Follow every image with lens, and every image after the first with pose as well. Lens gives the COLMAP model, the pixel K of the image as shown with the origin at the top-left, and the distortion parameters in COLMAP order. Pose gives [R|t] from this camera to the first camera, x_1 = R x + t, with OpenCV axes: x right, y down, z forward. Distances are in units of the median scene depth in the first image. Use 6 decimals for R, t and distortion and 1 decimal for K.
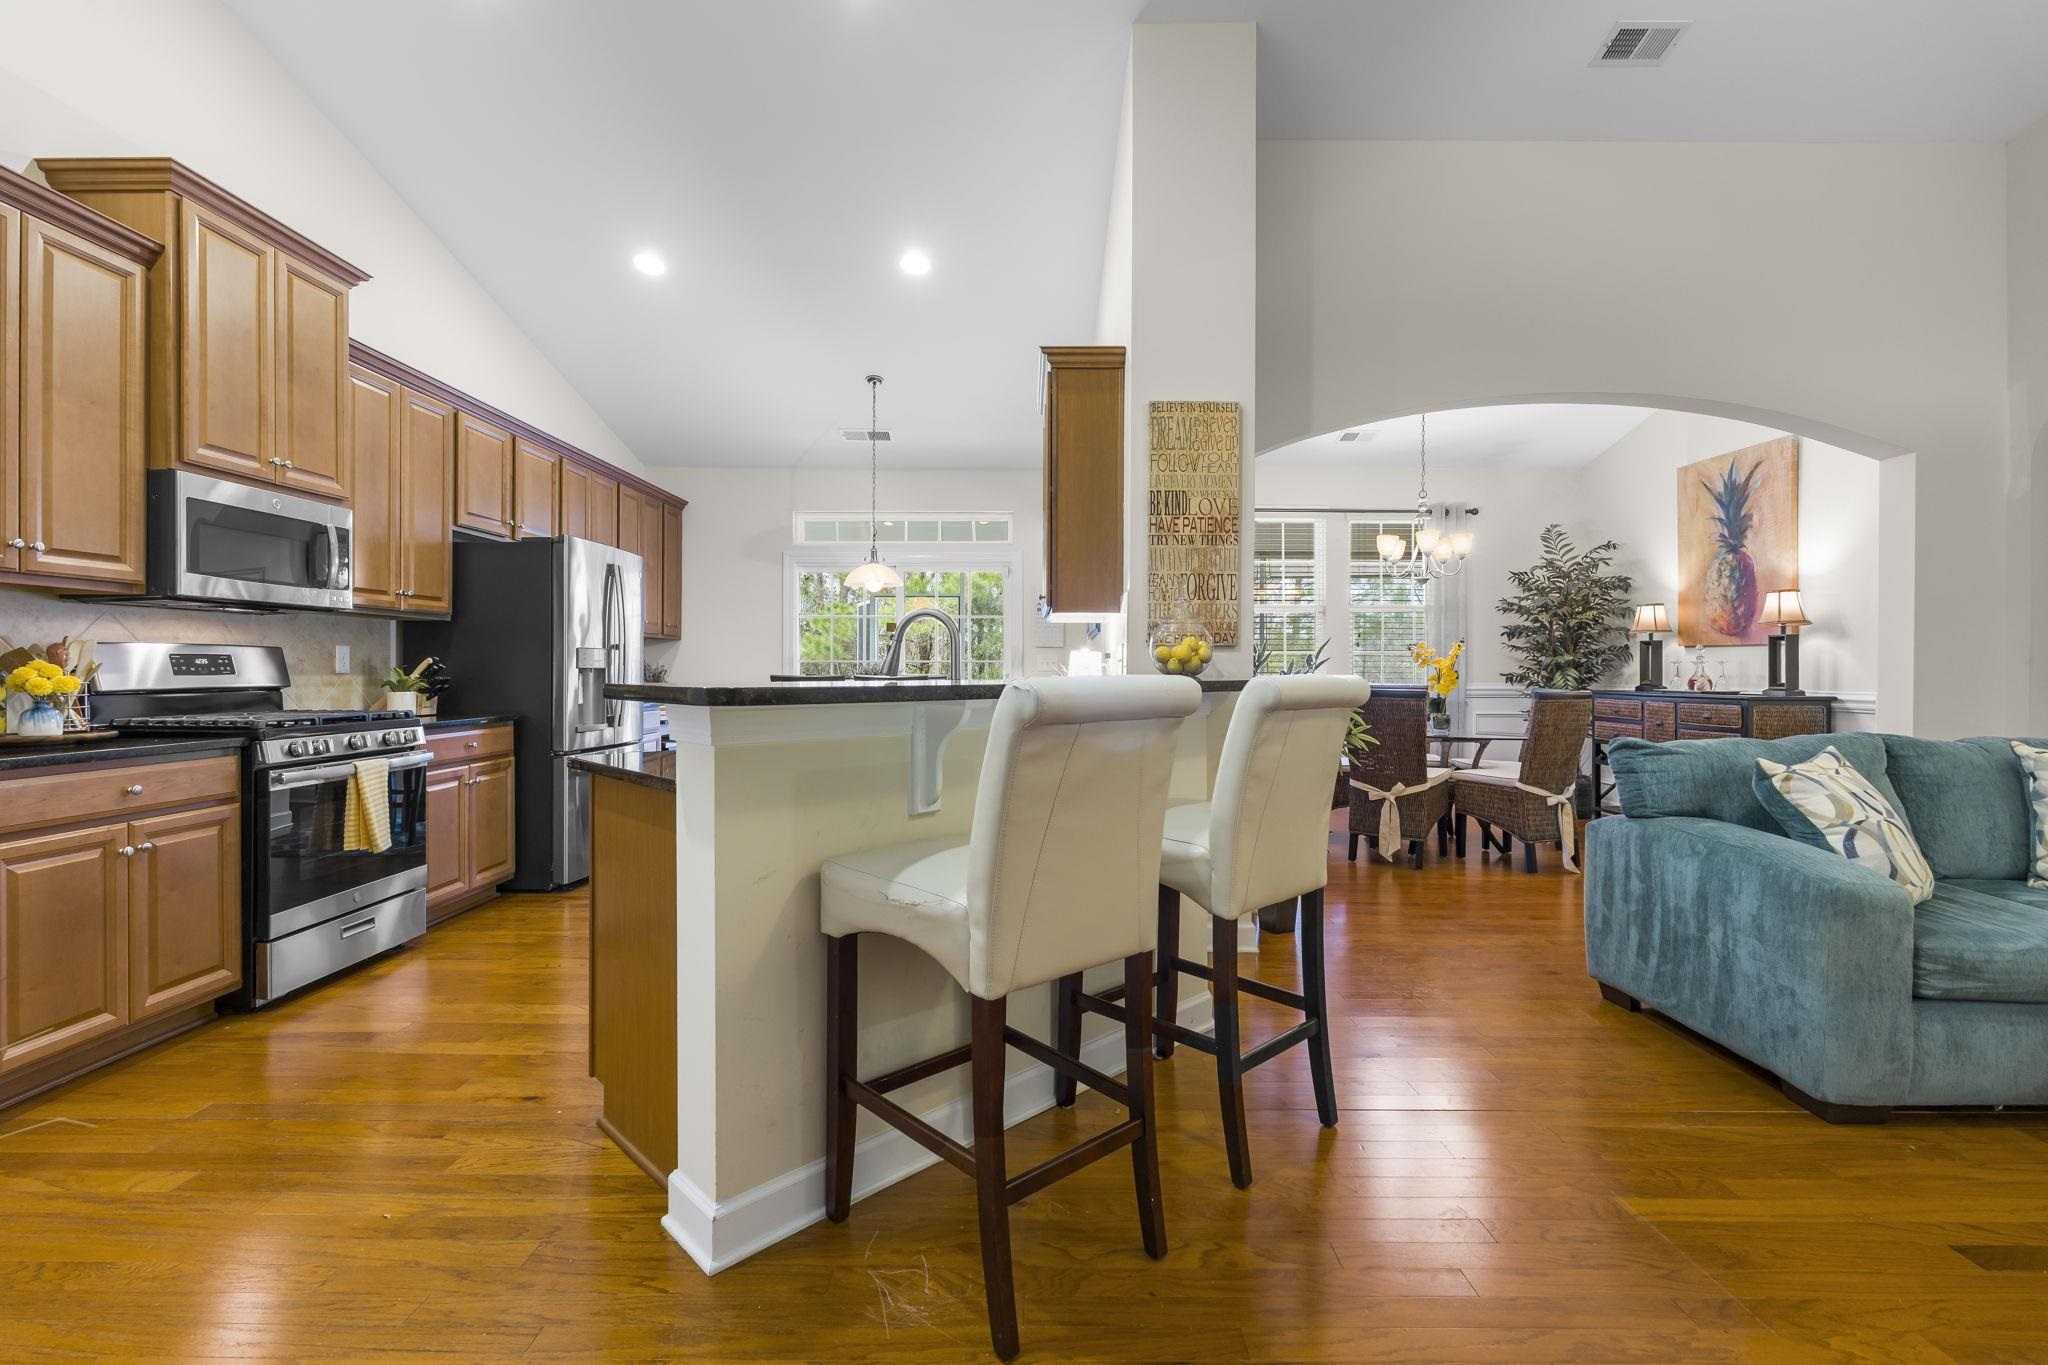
lens RADIAL K [[912.5, 0, 1024.5], [0, 912.5, 666.3], [0, 0, 1]] dist [0.000665, 0.000510]
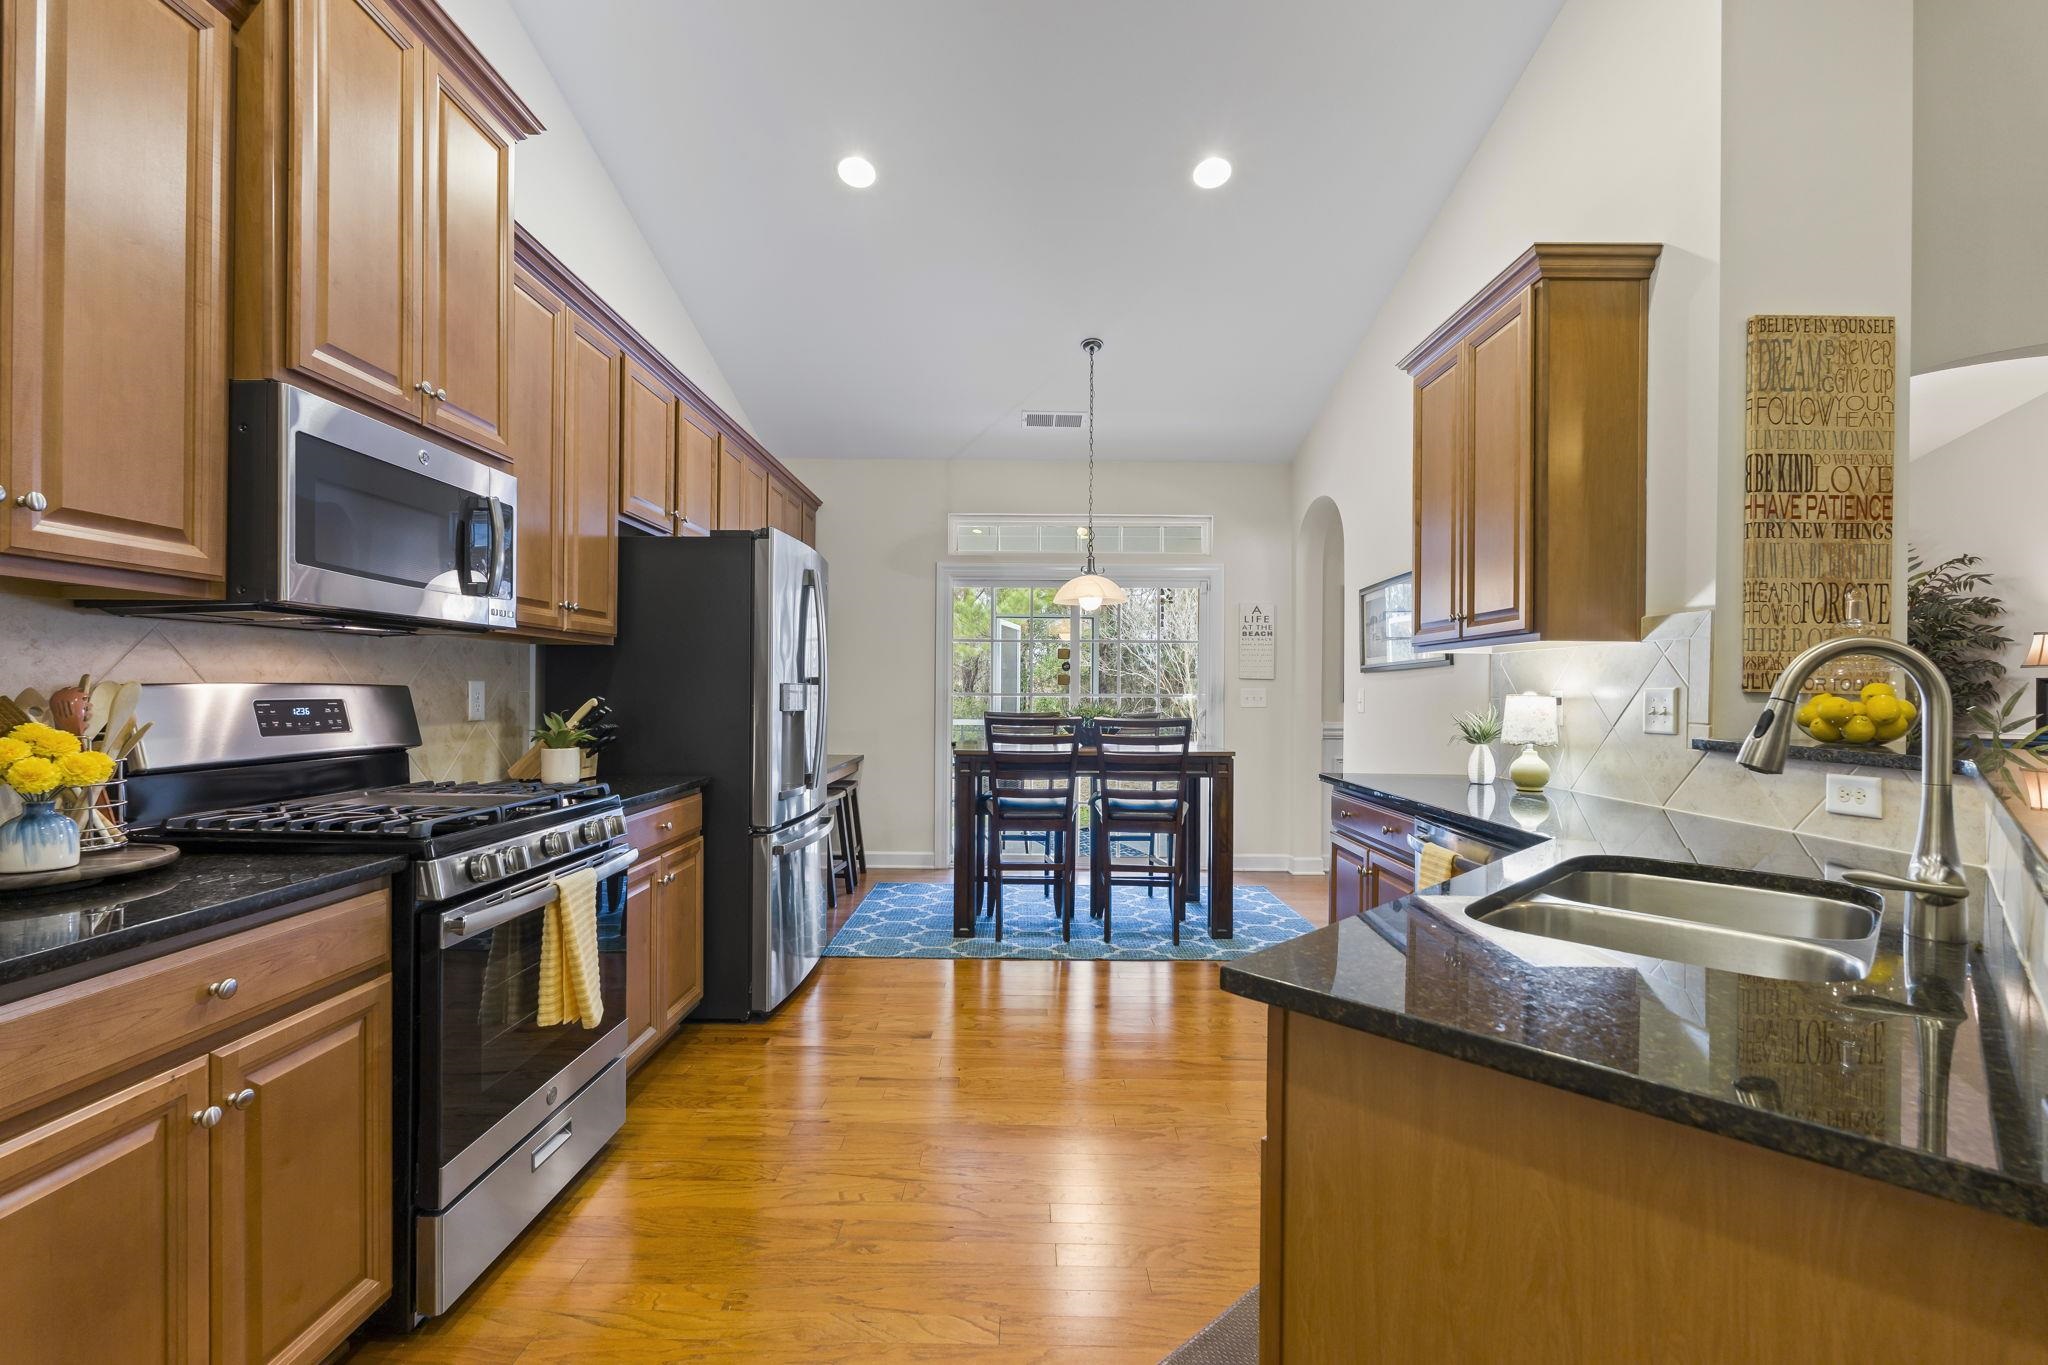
lens RADIAL K [[899.4, 0, 1016.4], [0, 899.4, 688.1], [0, 0, 1]] dist [-0.001168, 0.000379]
pose [[0.999977, 0.006748, 0.000097, -0.417086], [-0.006748, 0.999977, -0.000398, -0.024298], [-0.000100, 0.000398, 1.000000, 0.391736]]
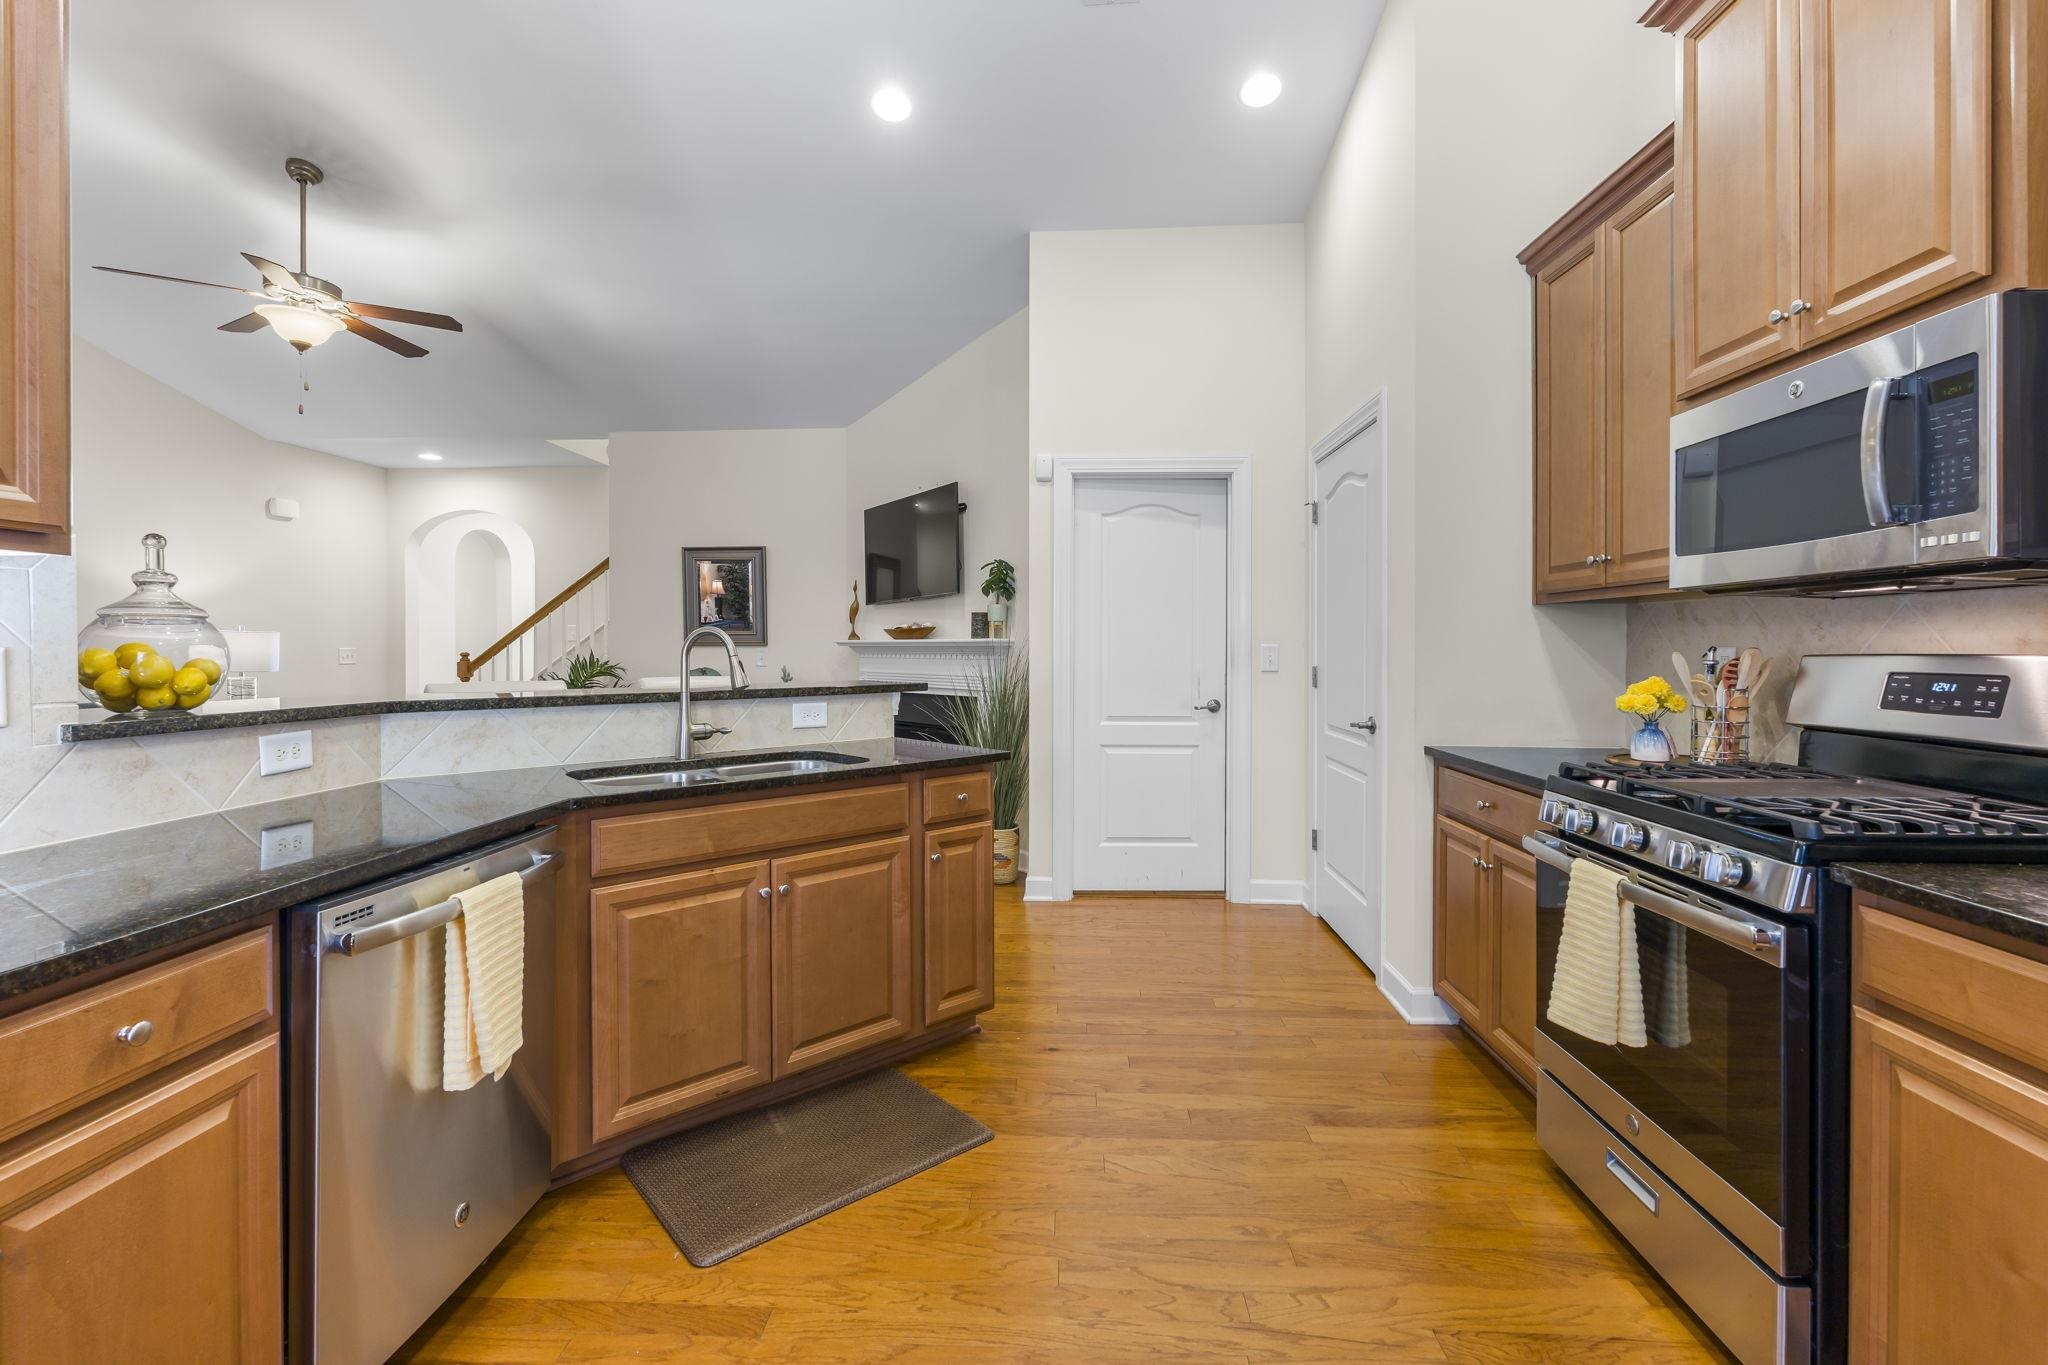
lens RADIAL K [[907.2, 0, 1021.6], [0, 907.2, 649.6], [0, 0, 1]] dist [-0.001059, -0.000227]
pose [[-0.999323, 0.000399, 0.036776, -0.387252], [0.000512, 0.999995, 0.003054, -0.029094], [-0.036774, 0.003071, -0.999319, 1.538562]]
